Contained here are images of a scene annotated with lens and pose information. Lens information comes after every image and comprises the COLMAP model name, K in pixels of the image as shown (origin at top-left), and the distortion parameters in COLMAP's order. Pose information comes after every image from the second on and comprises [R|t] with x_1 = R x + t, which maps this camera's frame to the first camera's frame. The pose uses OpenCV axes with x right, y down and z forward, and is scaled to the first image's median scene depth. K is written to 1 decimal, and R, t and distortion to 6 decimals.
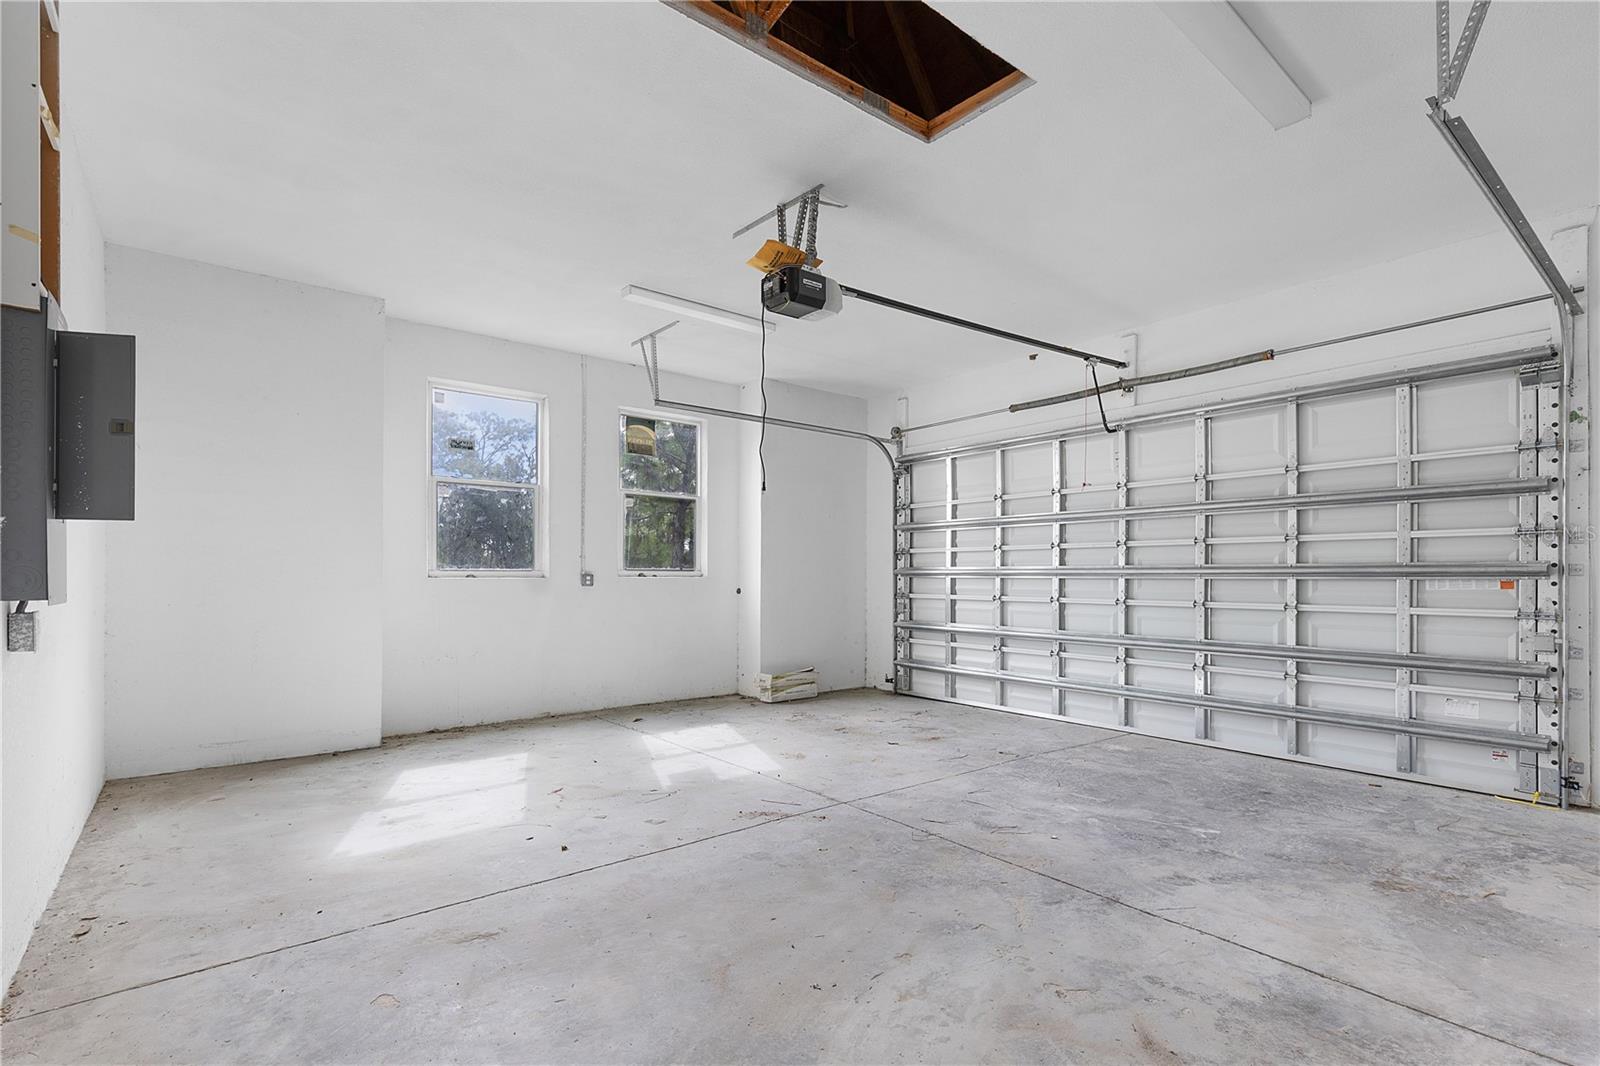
lens RADIAL K [[758.4, 0, 815.2], [0, 758.4, 584.3], [0, 0, 1]] dist [-0.000515, -0.000271]
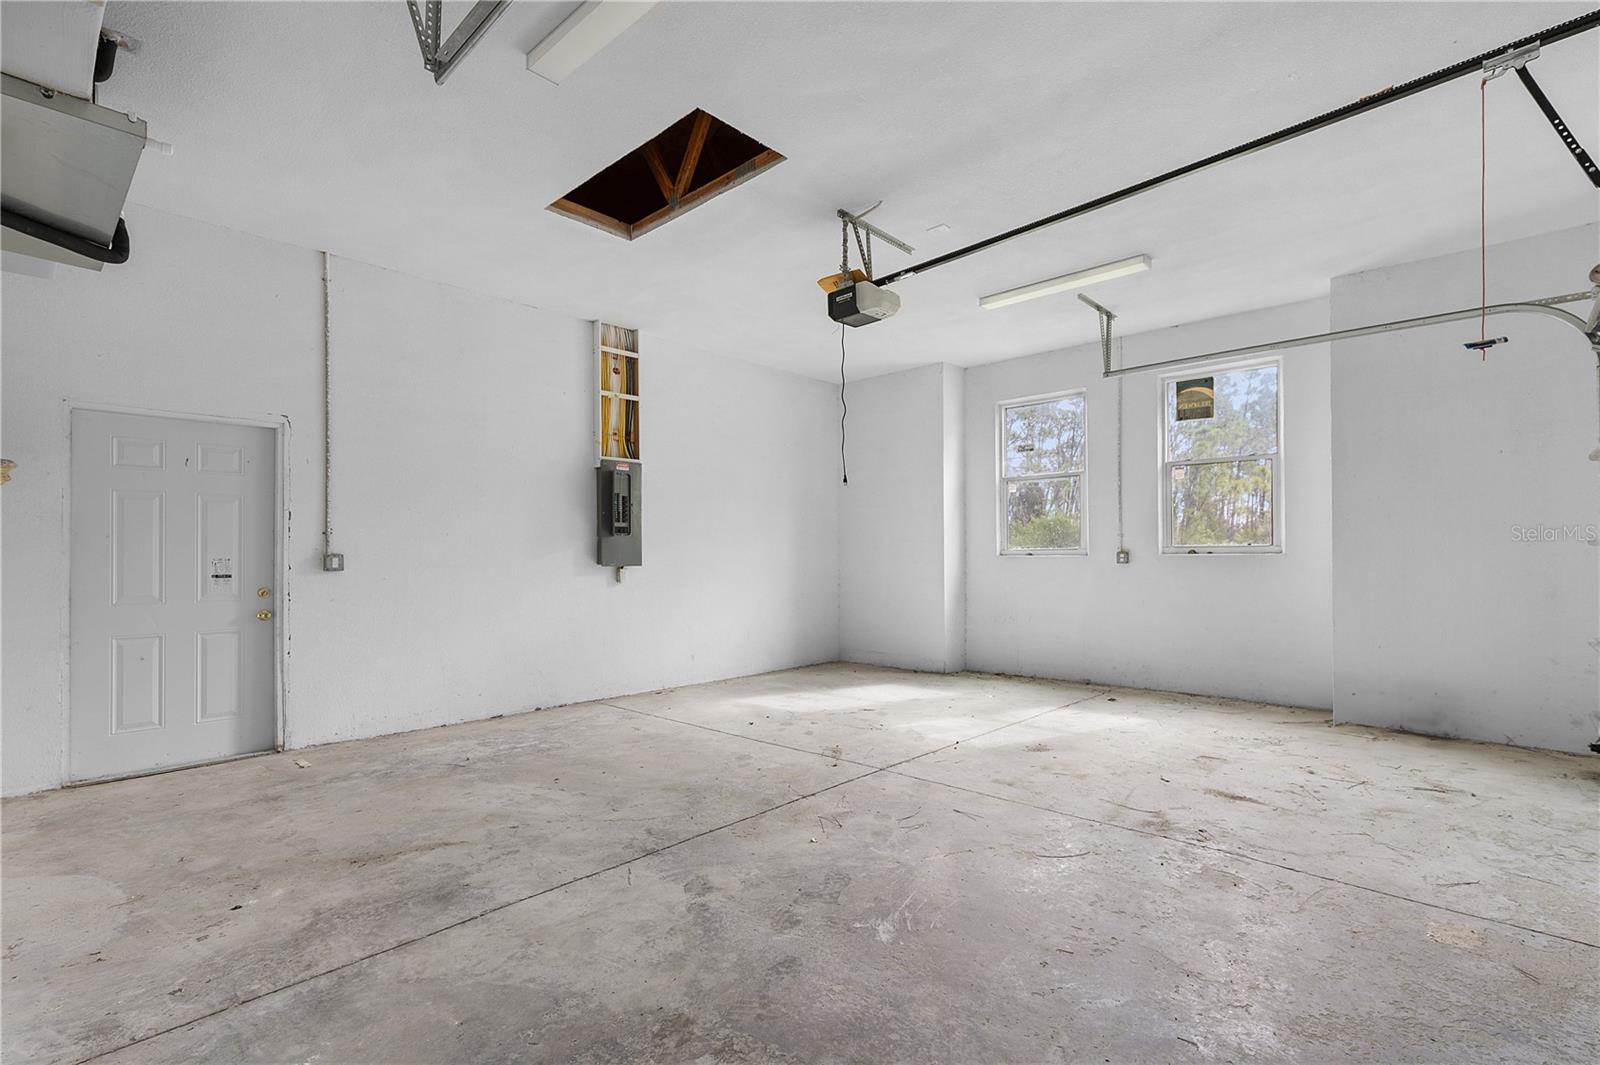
lens RADIAL K [[739.5, 0, 817.1], [0, 739.5, 552.3], [0, 0, 1]] dist [0.002268, 0.000101]
pose [[0.148654, -0.004281, -0.988880, 1.368657], [-0.007798, 0.999954, -0.005501, -0.007710], [0.988858, 0.008529, 0.148614, 0.996513]]
